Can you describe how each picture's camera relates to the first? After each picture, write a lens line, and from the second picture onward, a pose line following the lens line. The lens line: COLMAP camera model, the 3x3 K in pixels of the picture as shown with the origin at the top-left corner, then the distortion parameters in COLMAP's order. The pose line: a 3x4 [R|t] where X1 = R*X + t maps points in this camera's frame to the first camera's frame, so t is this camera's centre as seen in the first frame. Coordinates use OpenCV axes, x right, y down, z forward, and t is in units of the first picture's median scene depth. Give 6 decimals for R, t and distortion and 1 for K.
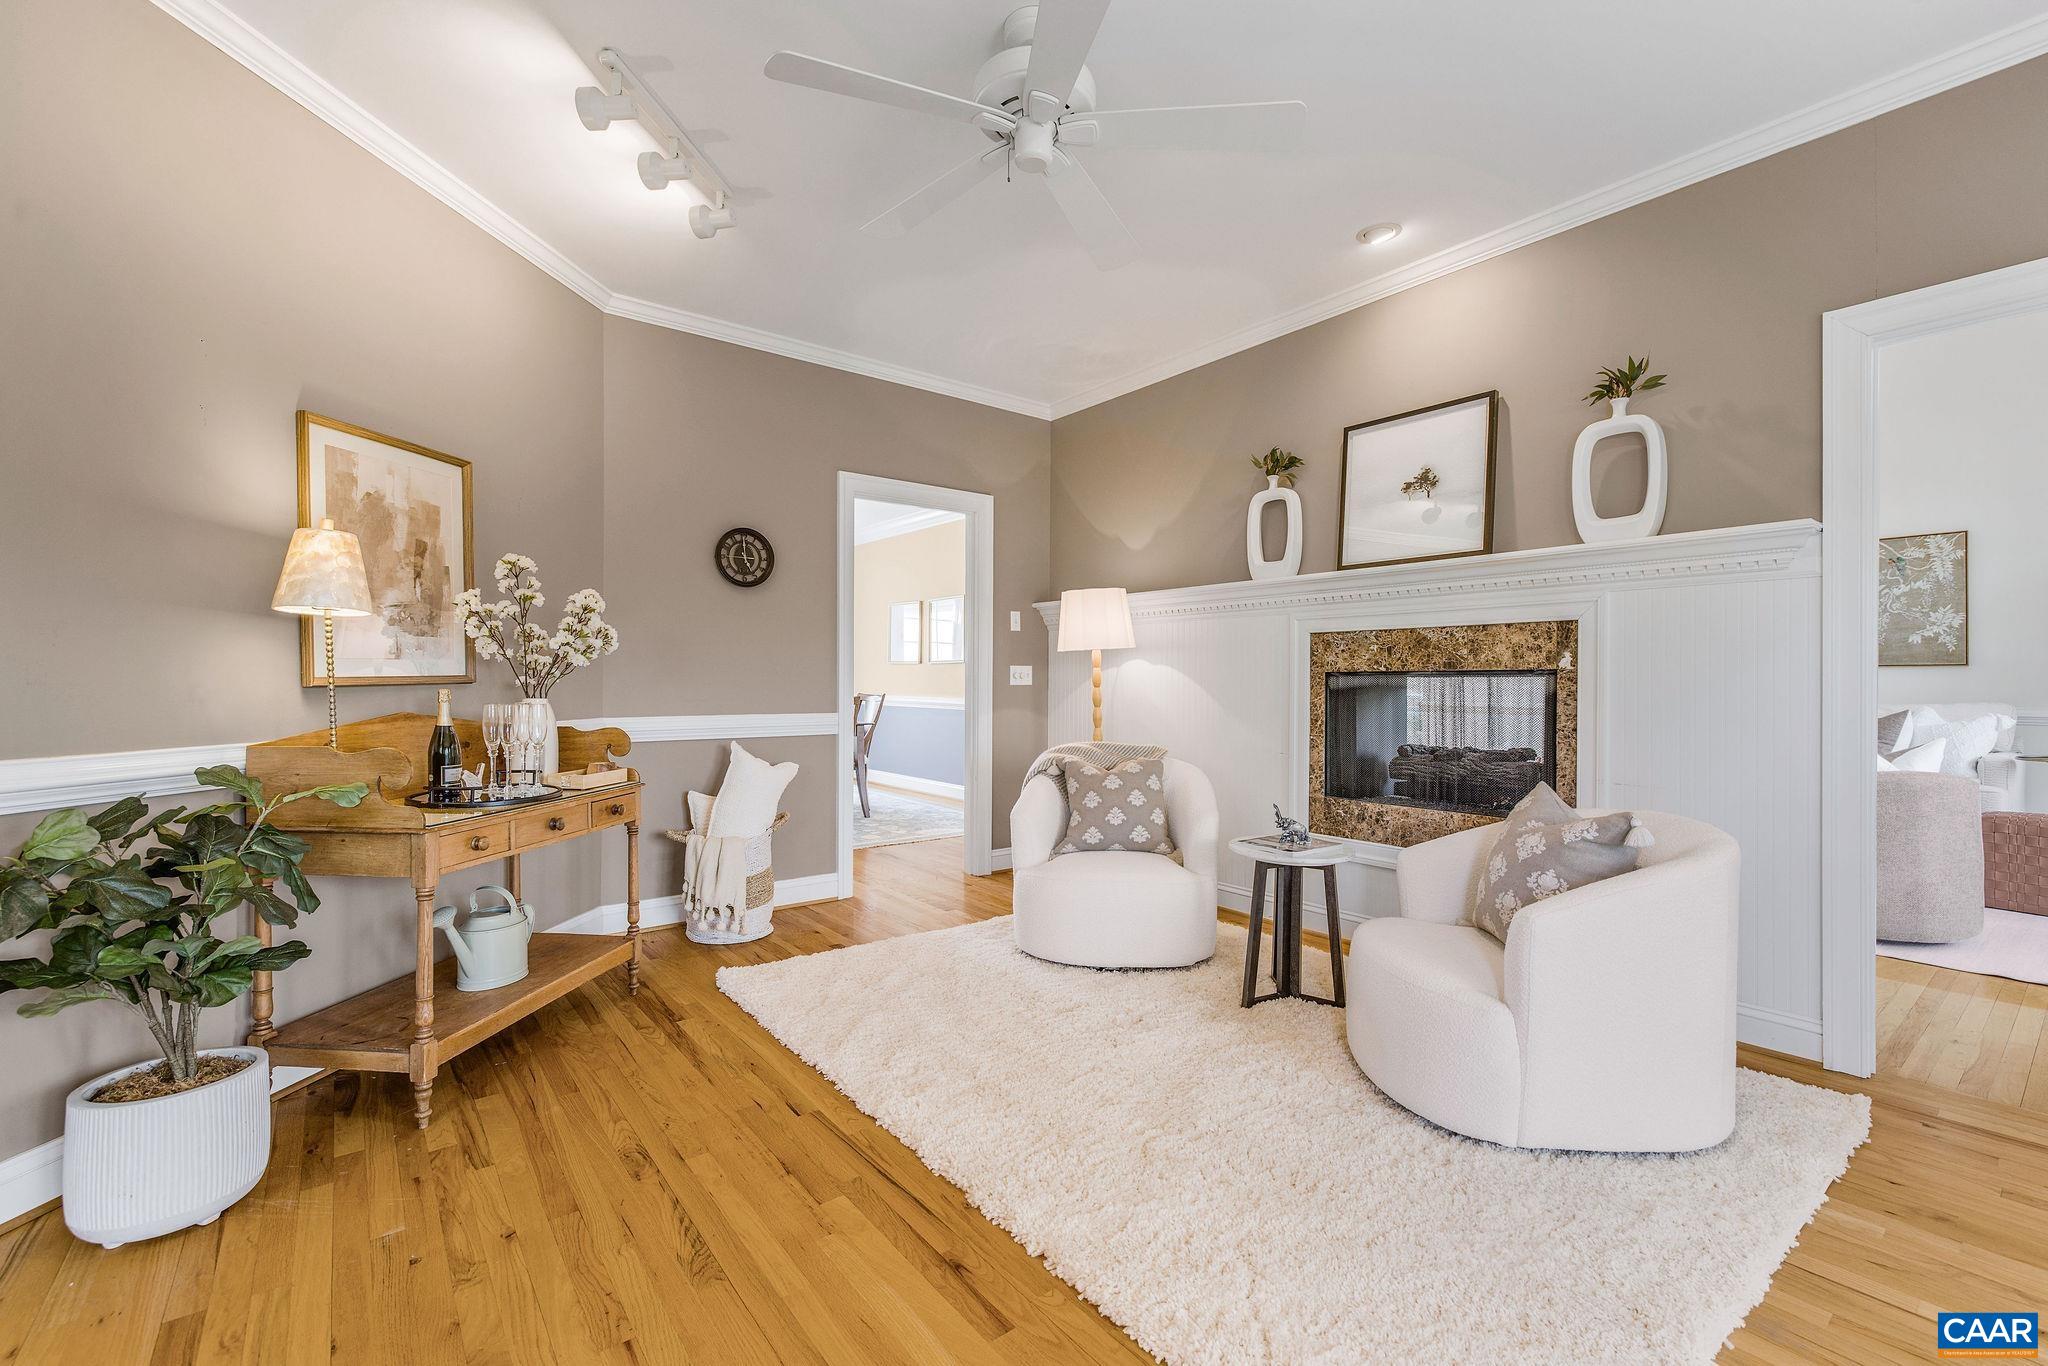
lens RADIAL K [[865.9, 0, 1025.2], [0, 865.9, 678.1], [0, 0, 1]] dist [0.001972, 0.000380]
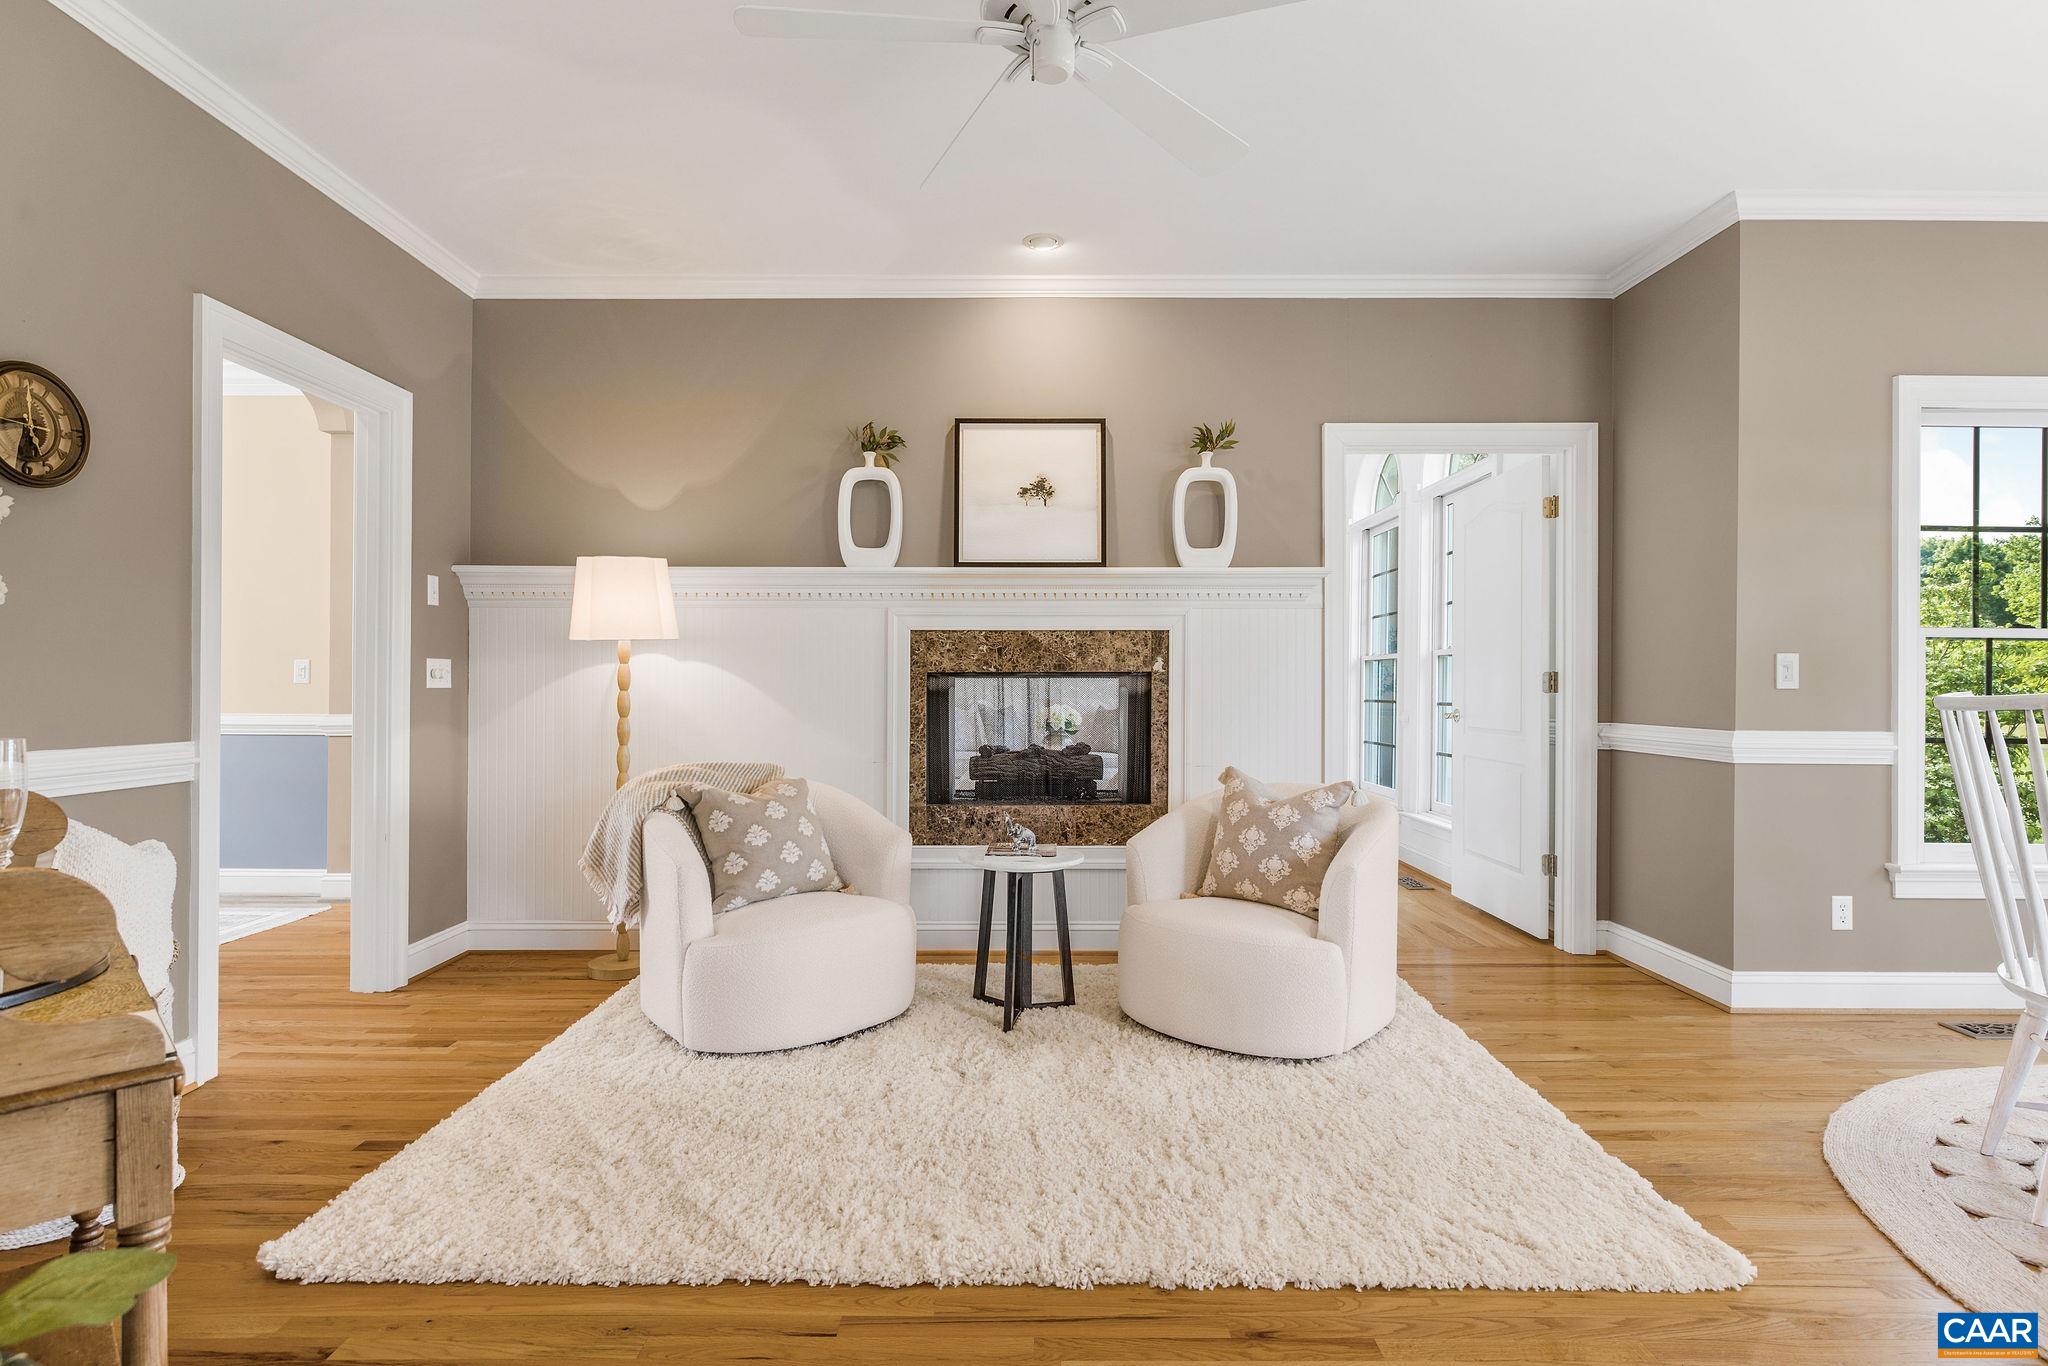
lens RADIAL K [[1018.1, 0, 1025.0], [0, 1018.1, 678.4], [0, 0, 1]] dist [-0.001310, 0.000207]
pose [[0.617329, 0.002397, 0.786701, -0.499167], [-0.002664, 0.999996, -0.000956, 0.000261], [-0.786701, -0.001505, 0.617333, 0.255887]]
